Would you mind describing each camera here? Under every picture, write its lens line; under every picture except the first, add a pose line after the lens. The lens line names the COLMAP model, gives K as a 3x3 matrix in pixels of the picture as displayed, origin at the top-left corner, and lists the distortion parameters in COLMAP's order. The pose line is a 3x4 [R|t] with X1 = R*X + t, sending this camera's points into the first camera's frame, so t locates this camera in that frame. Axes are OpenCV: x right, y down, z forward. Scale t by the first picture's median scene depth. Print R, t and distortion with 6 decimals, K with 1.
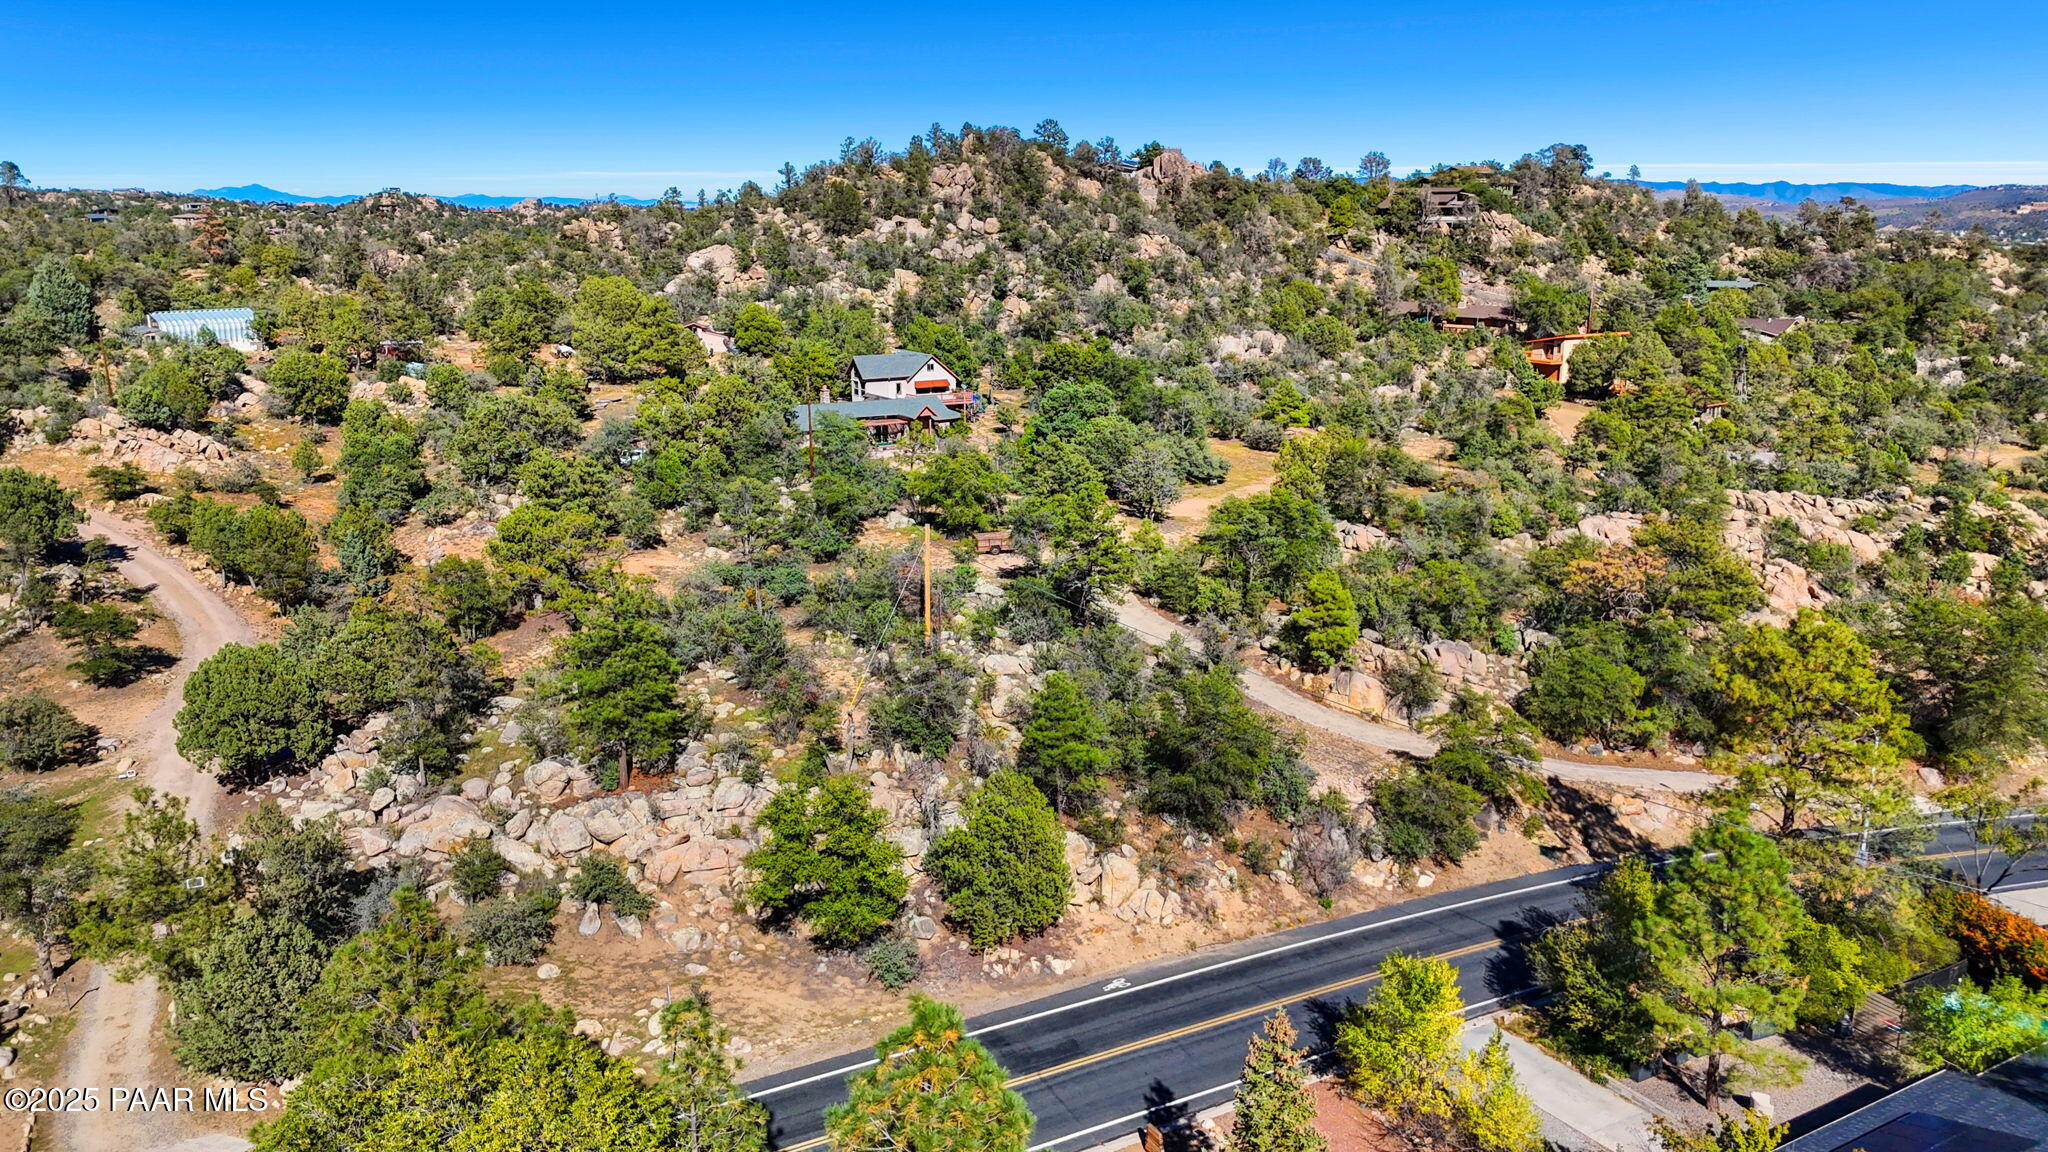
lens RADIAL K [[1479.1, 0, 1021.5], [0, 1479.1, 565.7], [0, 0, 1]] dist [0.076900, -0.070748]
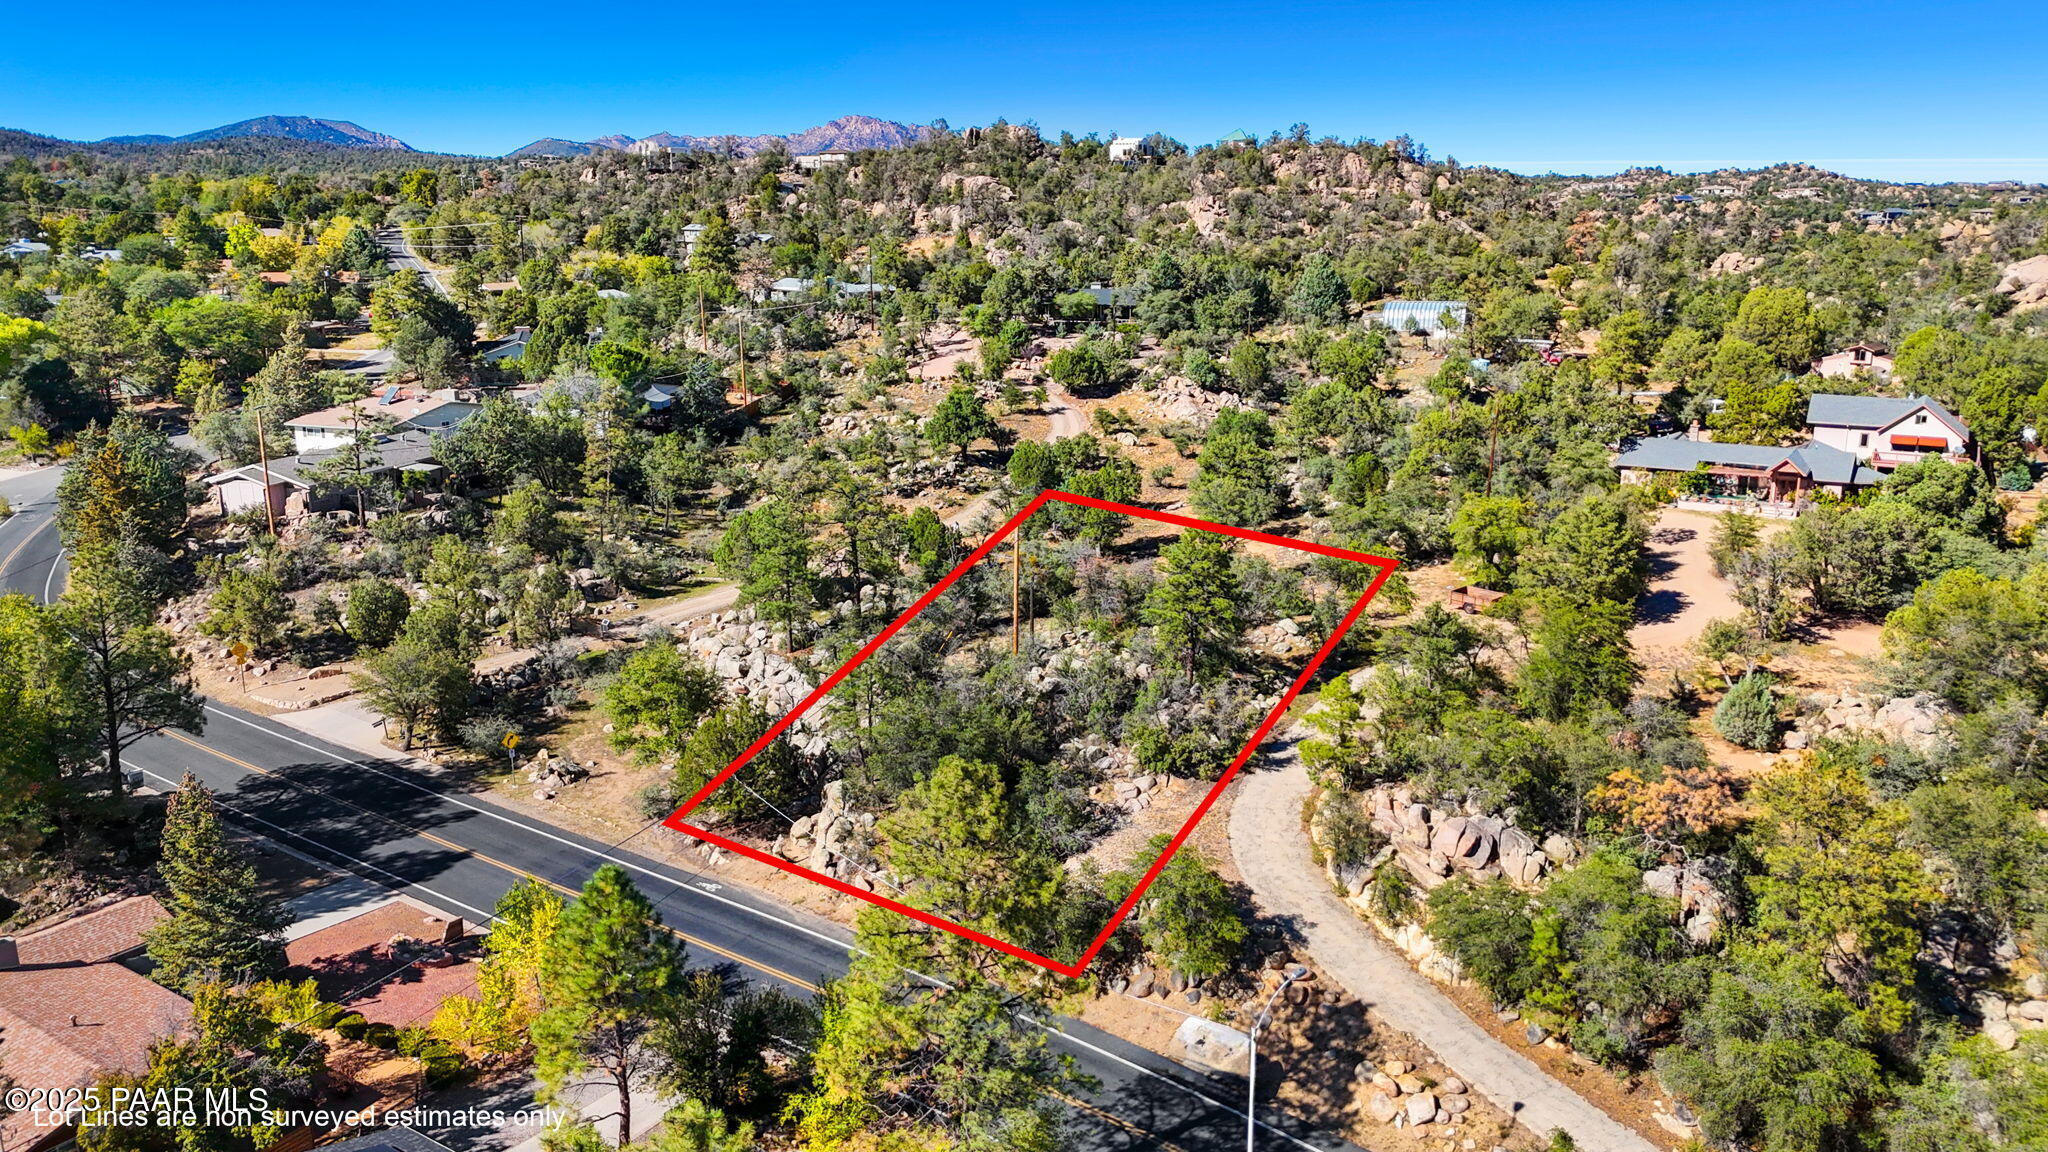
lens RADIAL K [[1479.1, 0, 1021.5], [0, 1479.1, 565.7], [0, 0, 1]] dist [0.076900, -0.070748]
pose [[0.463520, 0.212983, -0.860109, 0.314005], [-0.209508, 0.969503, 0.127165, -0.046749], [0.860962, 0.121256, 0.494006, 0.162912]]
